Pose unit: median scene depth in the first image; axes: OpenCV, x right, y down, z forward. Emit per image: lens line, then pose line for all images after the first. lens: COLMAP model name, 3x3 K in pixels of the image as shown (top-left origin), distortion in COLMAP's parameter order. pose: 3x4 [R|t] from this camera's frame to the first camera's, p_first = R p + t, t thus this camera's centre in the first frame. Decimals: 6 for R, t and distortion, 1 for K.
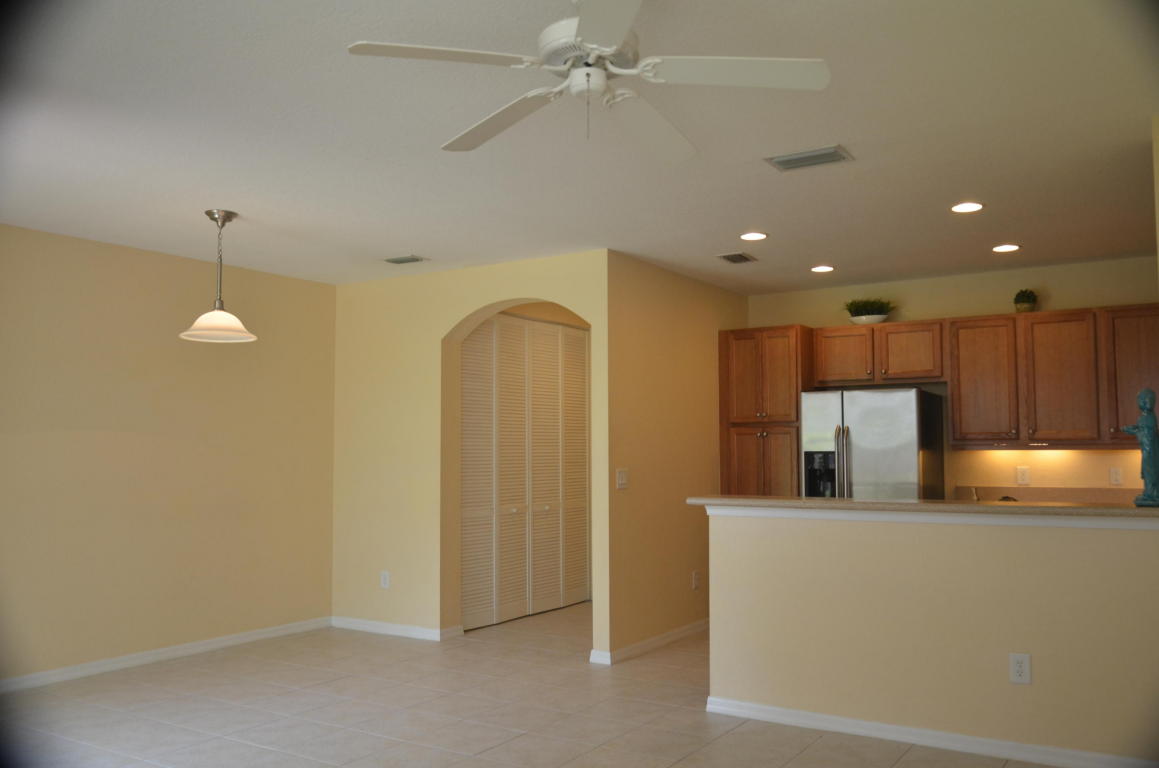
lens RADIAL K [[974.9, 0, 579.5], [0, 974.9, 384.0], [0, 0, 1]] dist [-0.000177, -0.002545]
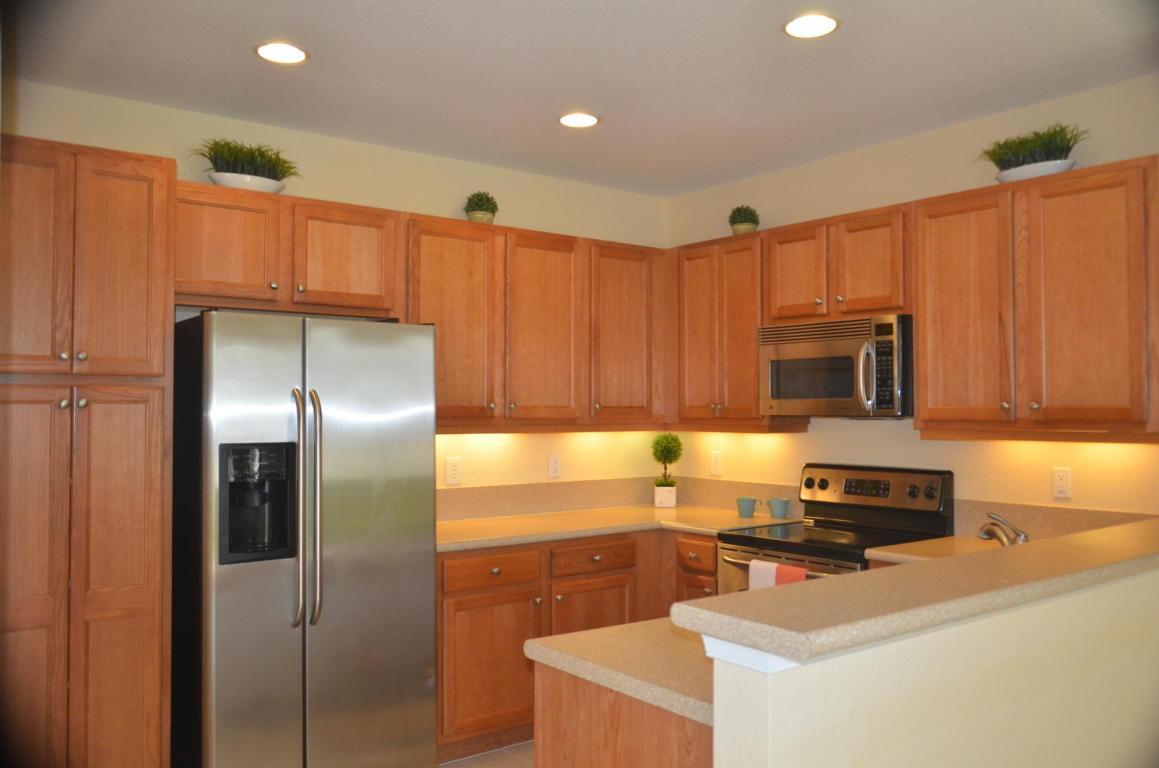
lens RADIAL K [[974.9, 0, 579.5], [0, 974.9, 384.0], [0, 0, 1]] dist [-0.000177, -0.002545]
pose [[0.280027, 0.032907, 0.959428, -0.155248], [-0.058318, 0.998150, -0.017214, 0.040284], [-0.958219, -0.051131, 0.281428, 0.717882]]
